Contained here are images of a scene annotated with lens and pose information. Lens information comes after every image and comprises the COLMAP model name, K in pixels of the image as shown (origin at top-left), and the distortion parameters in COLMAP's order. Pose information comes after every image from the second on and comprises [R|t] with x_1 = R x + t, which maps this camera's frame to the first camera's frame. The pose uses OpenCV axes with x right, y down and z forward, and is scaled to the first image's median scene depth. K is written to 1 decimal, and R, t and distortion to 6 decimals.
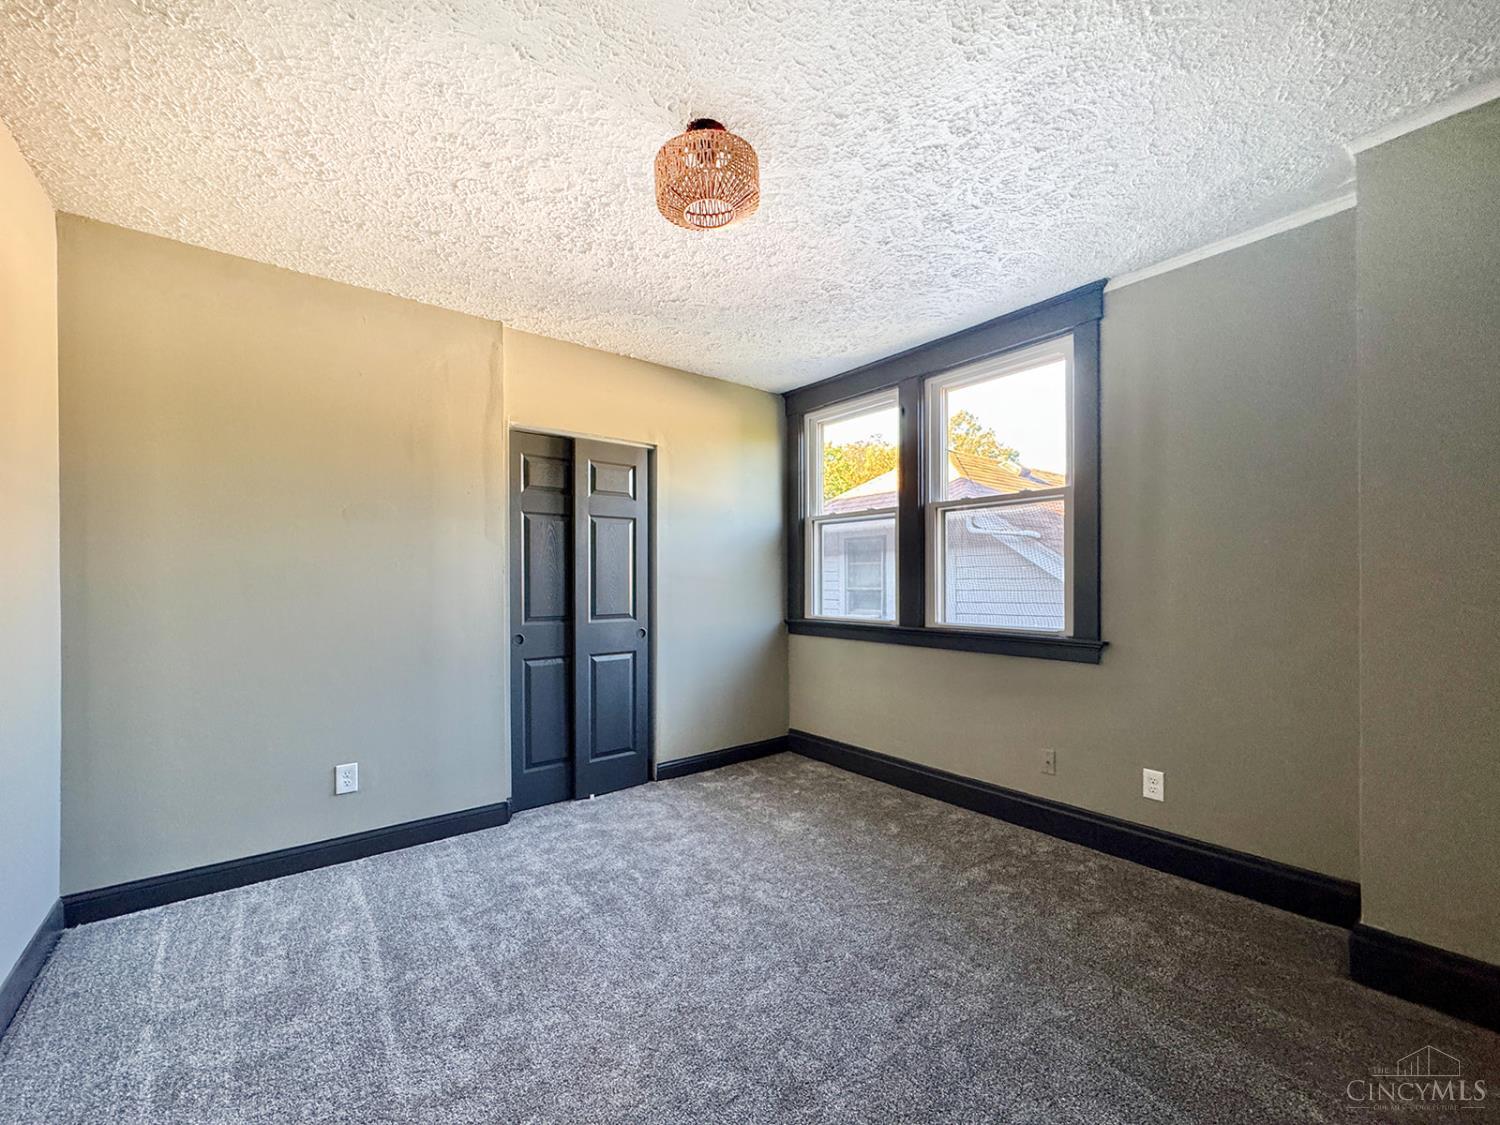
lens RADIAL K [[600.4, 0, 724.8], [0, 600.4, 576.8], [0, 0, 1]] dist [-0.002081, -0.000244]
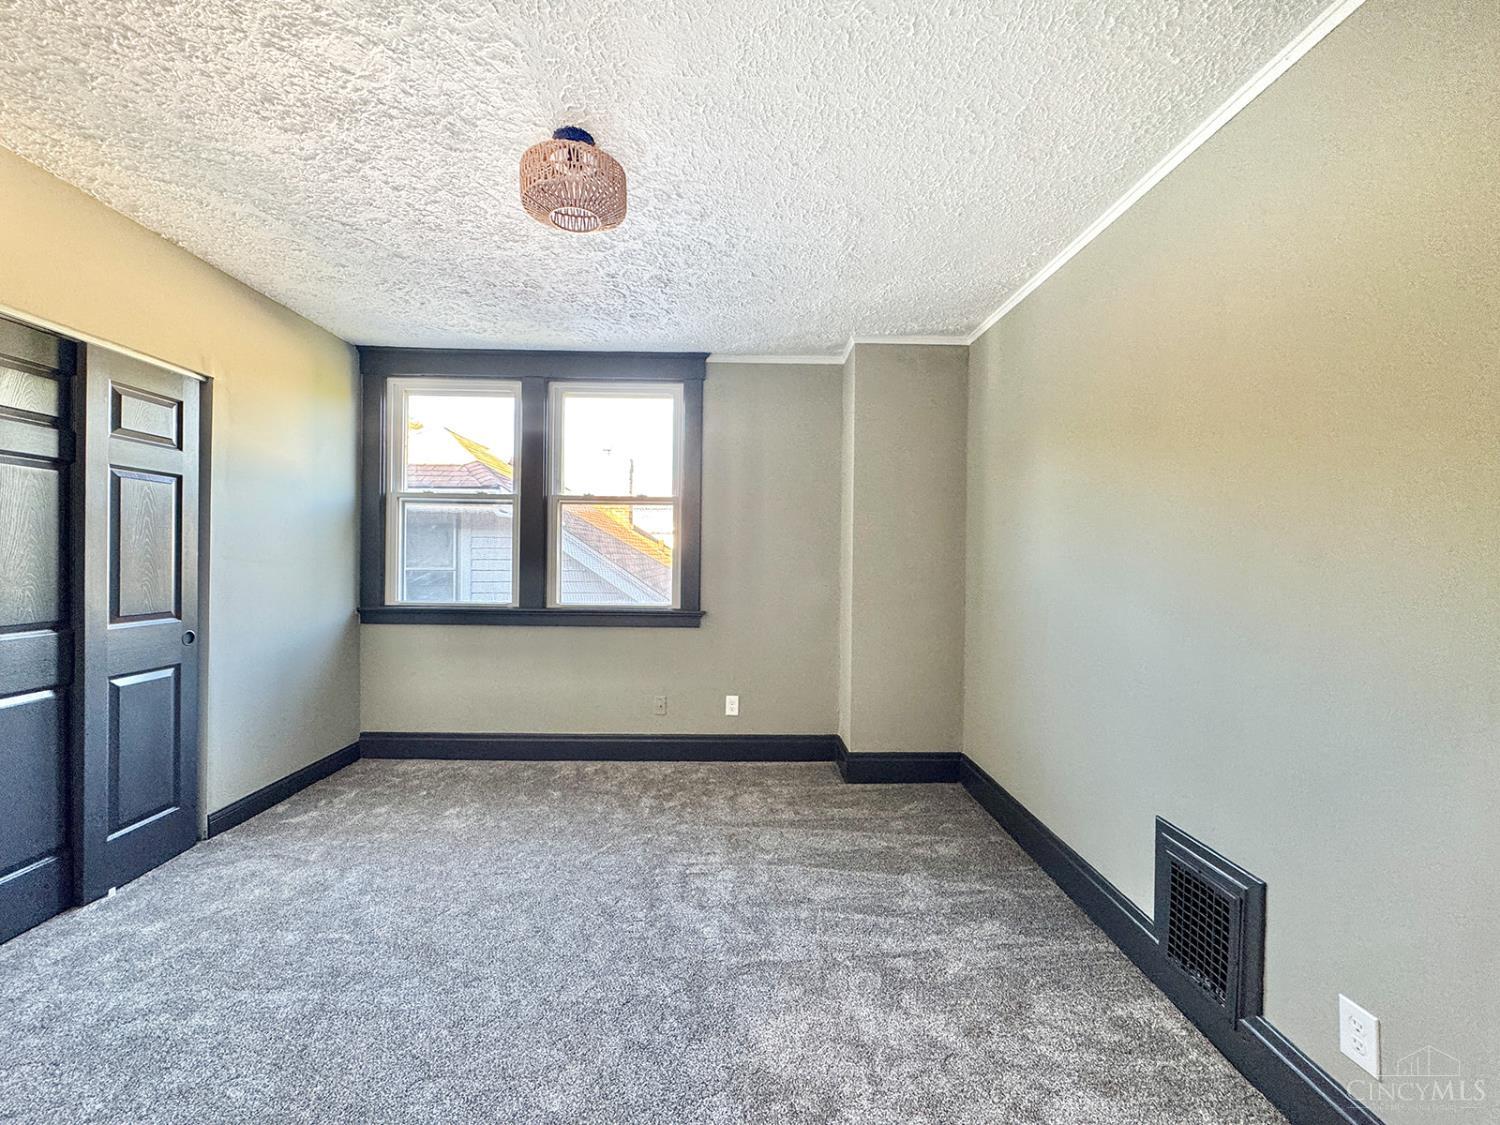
lens RADIAL K [[600.4, 0, 714.9], [0, 600.4, 559.0], [0, 0, 1]] dist [-0.002081, -0.000244]
pose [[0.623910, 0.009320, 0.781441, -0.332291], [-0.017331, 0.999848, 0.001913, -0.012811], [-0.781304, -0.014737, 0.623976, 0.077064]]
